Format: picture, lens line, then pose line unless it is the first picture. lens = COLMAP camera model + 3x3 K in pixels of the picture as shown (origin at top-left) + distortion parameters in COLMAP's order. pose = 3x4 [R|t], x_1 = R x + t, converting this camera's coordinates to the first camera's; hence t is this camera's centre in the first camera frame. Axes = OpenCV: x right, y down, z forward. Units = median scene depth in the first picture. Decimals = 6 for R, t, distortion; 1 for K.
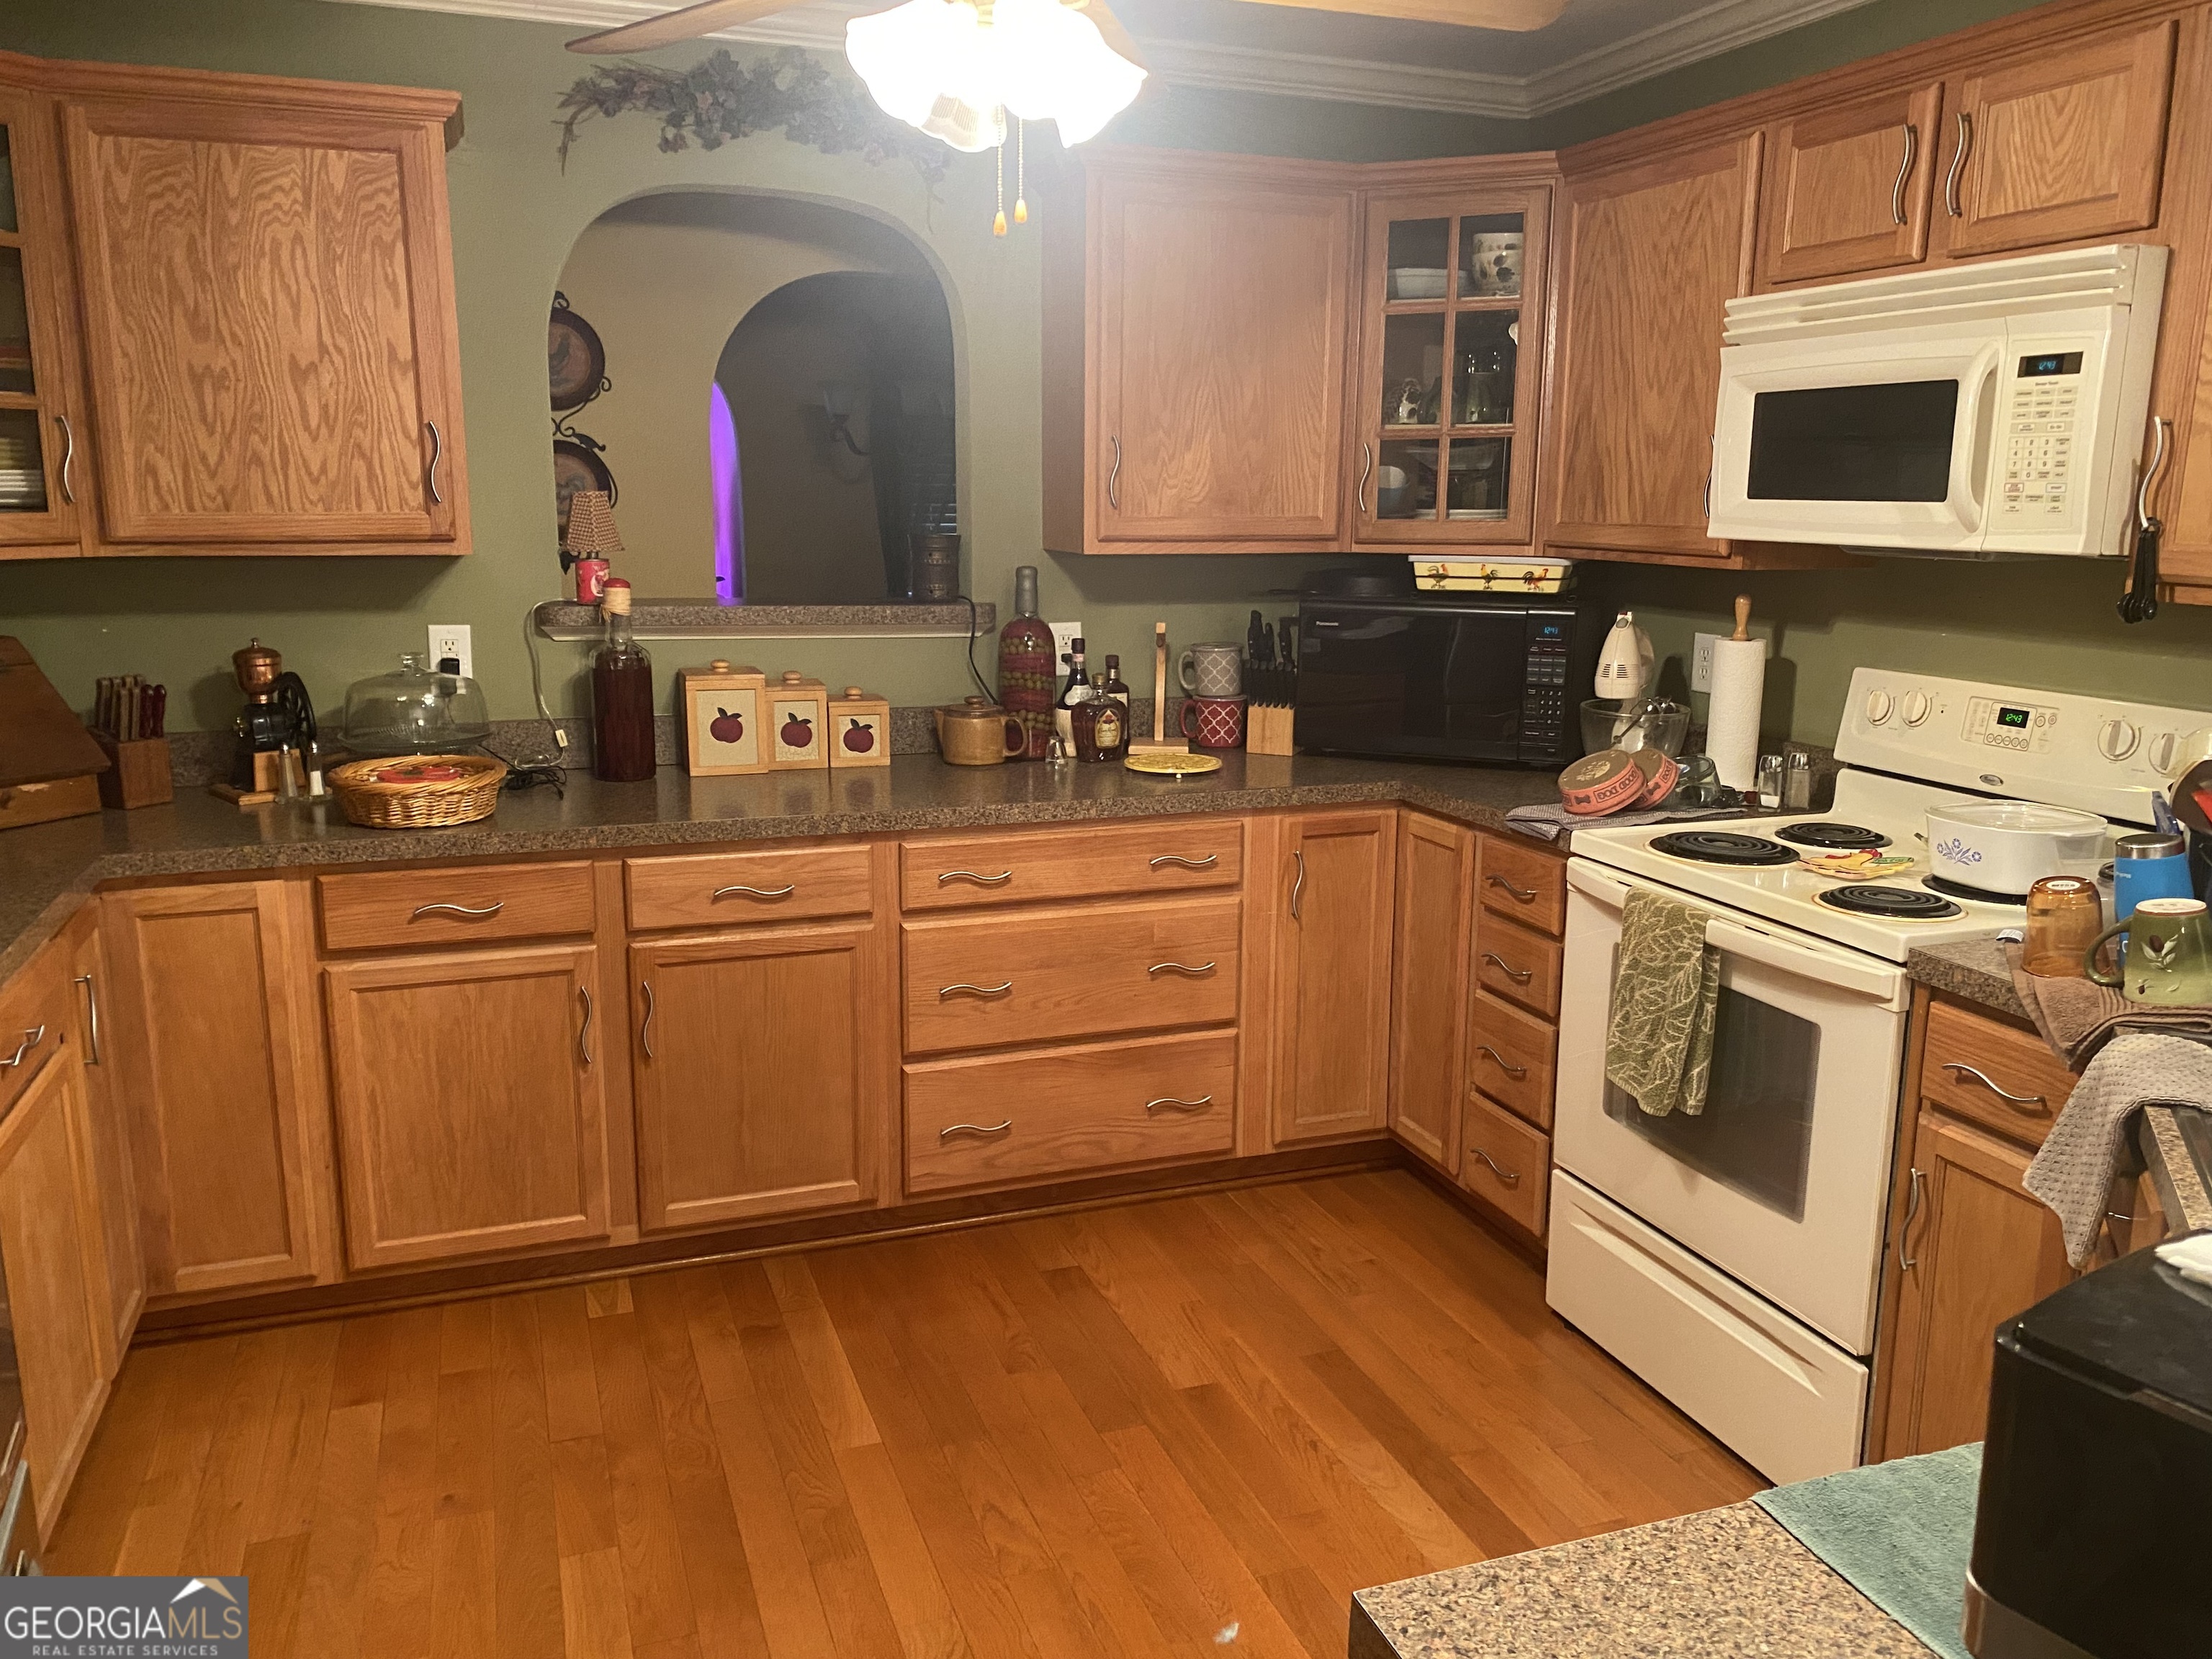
lens RADIAL K [[1704.8, 0, 1106.0], [0, 1704.8, 829.5], [0, 0, 1]] dist [-0.001904, -0.000735]
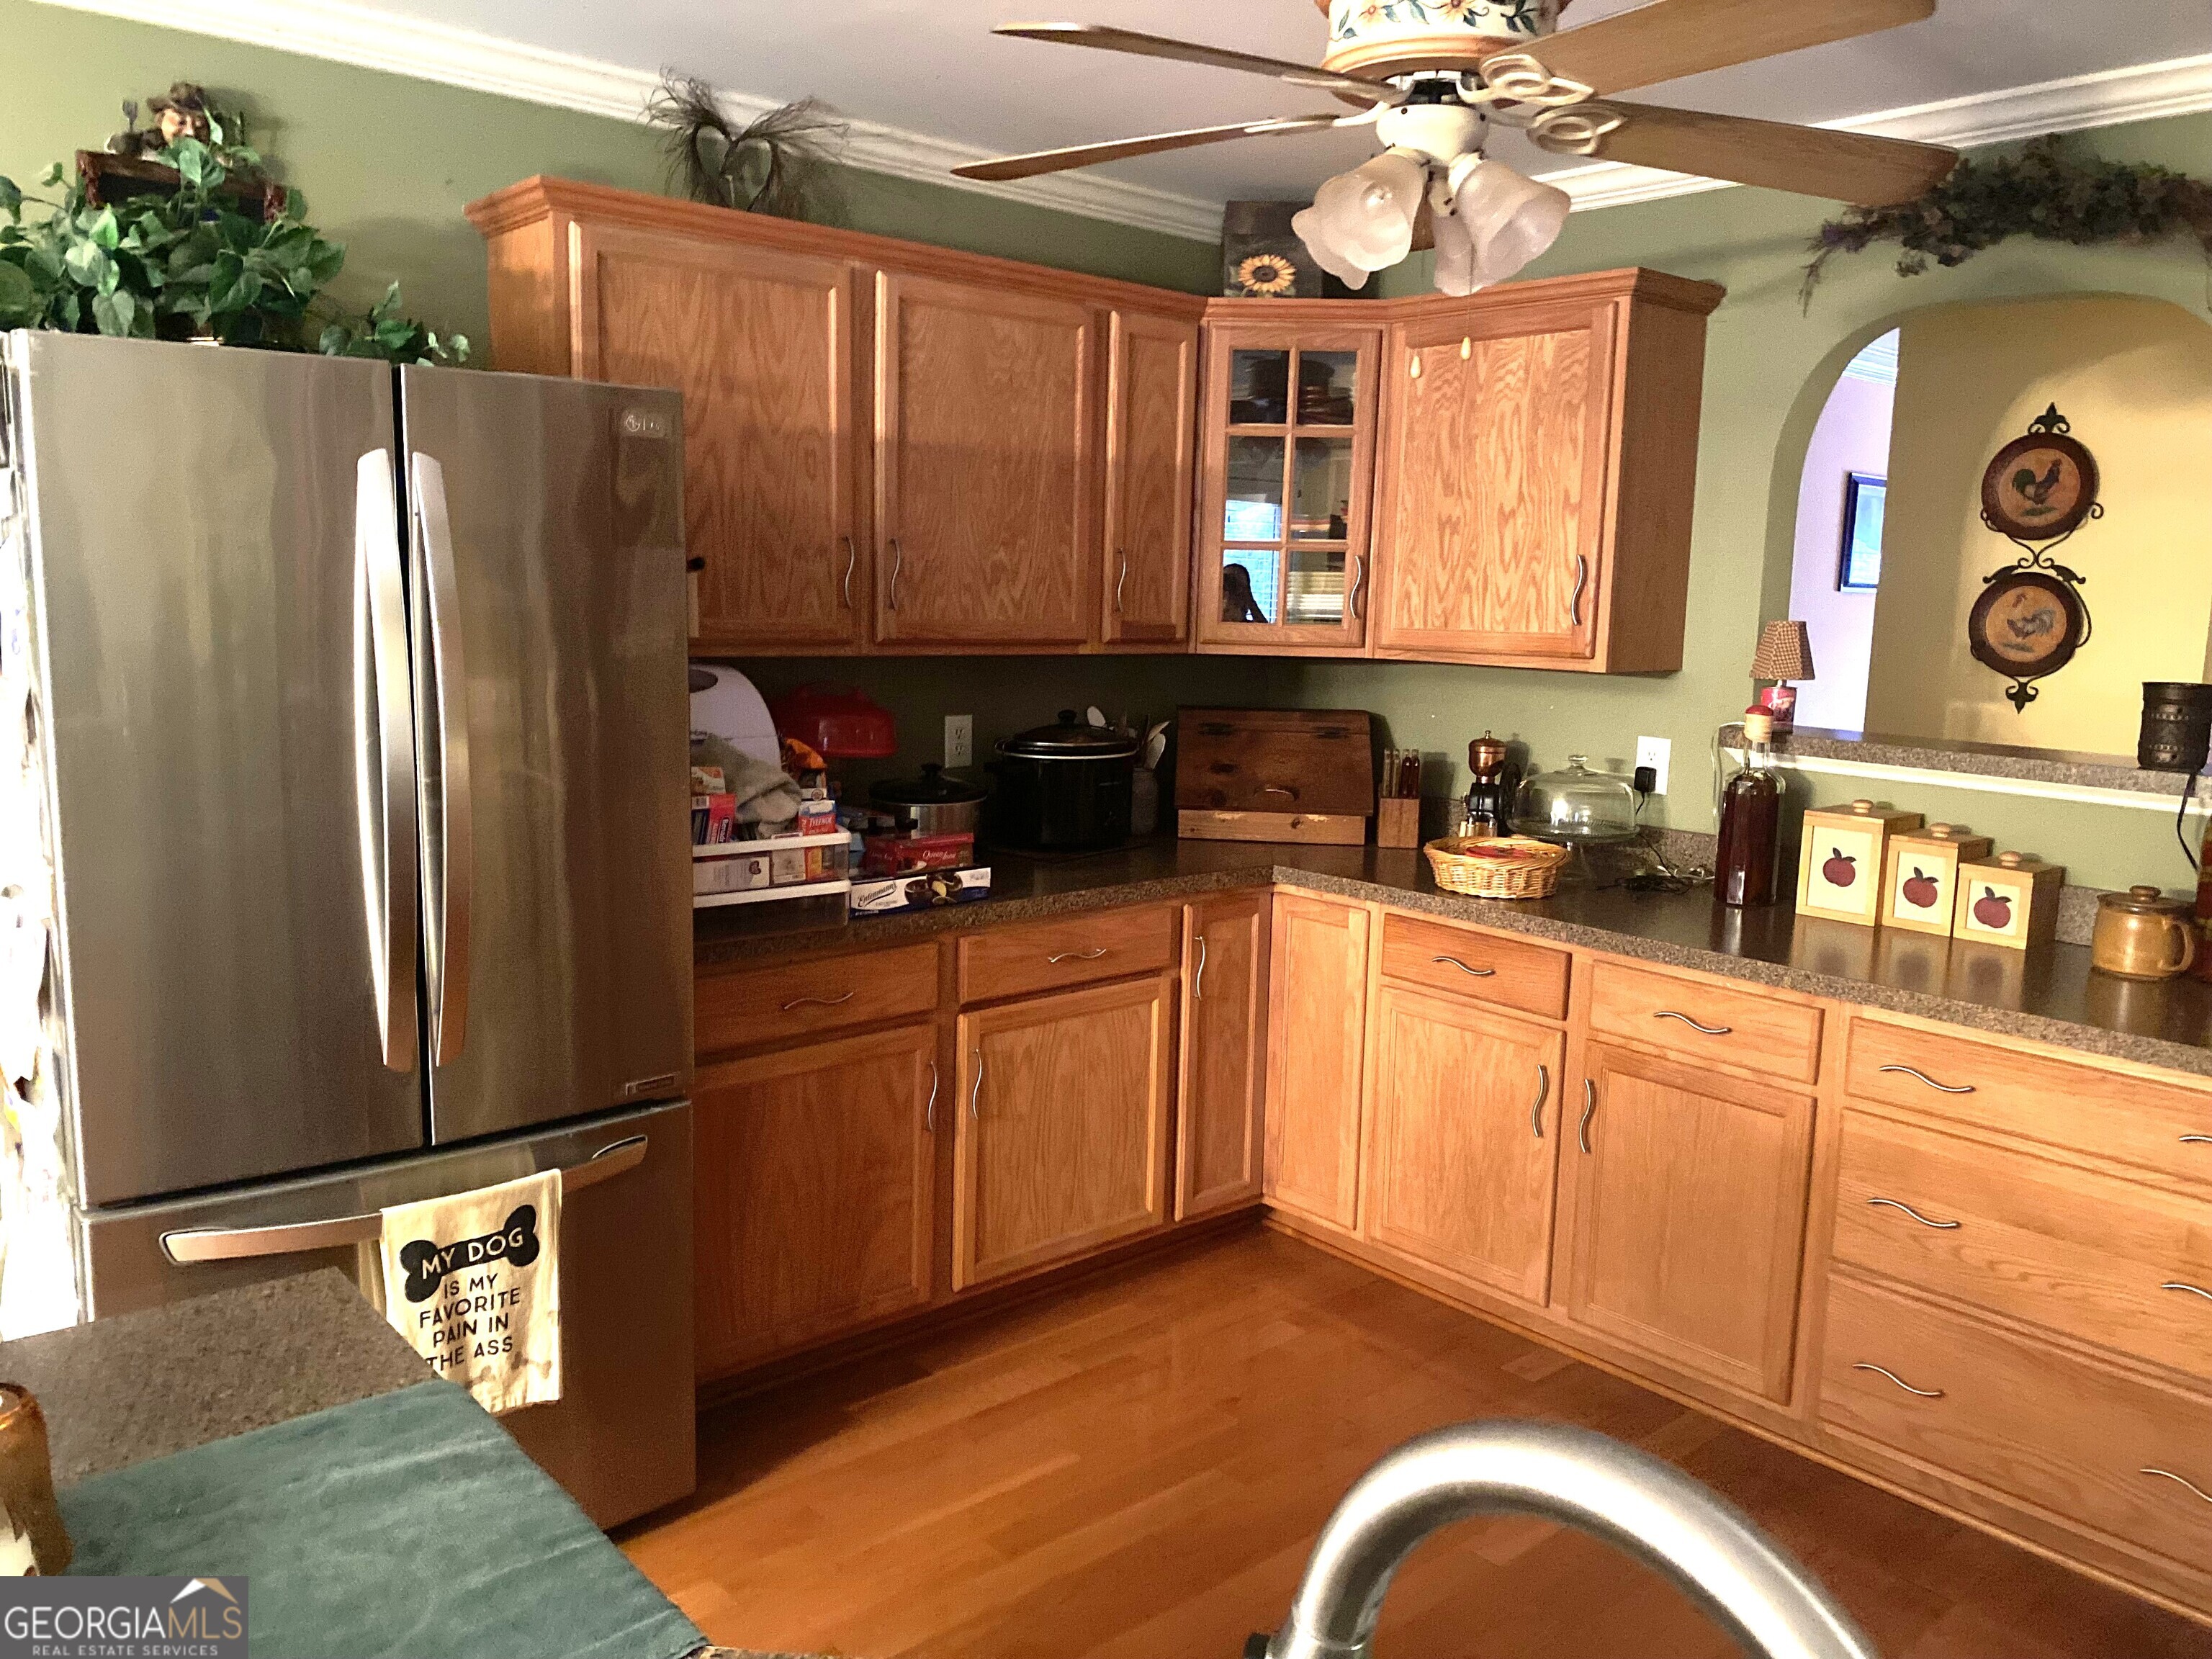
lens RADIAL K [[1694.9, 0, 1106.0], [0, 1694.9, 829.5], [0, 0, 1]] dist [0.064761, -0.091275]
pose [[0.368398, 0.135446, -0.919748, 0.577995], [-0.208500, 0.976165, 0.060241, -0.062527], [0.905986, 0.169575, 0.387858, 0.300615]]
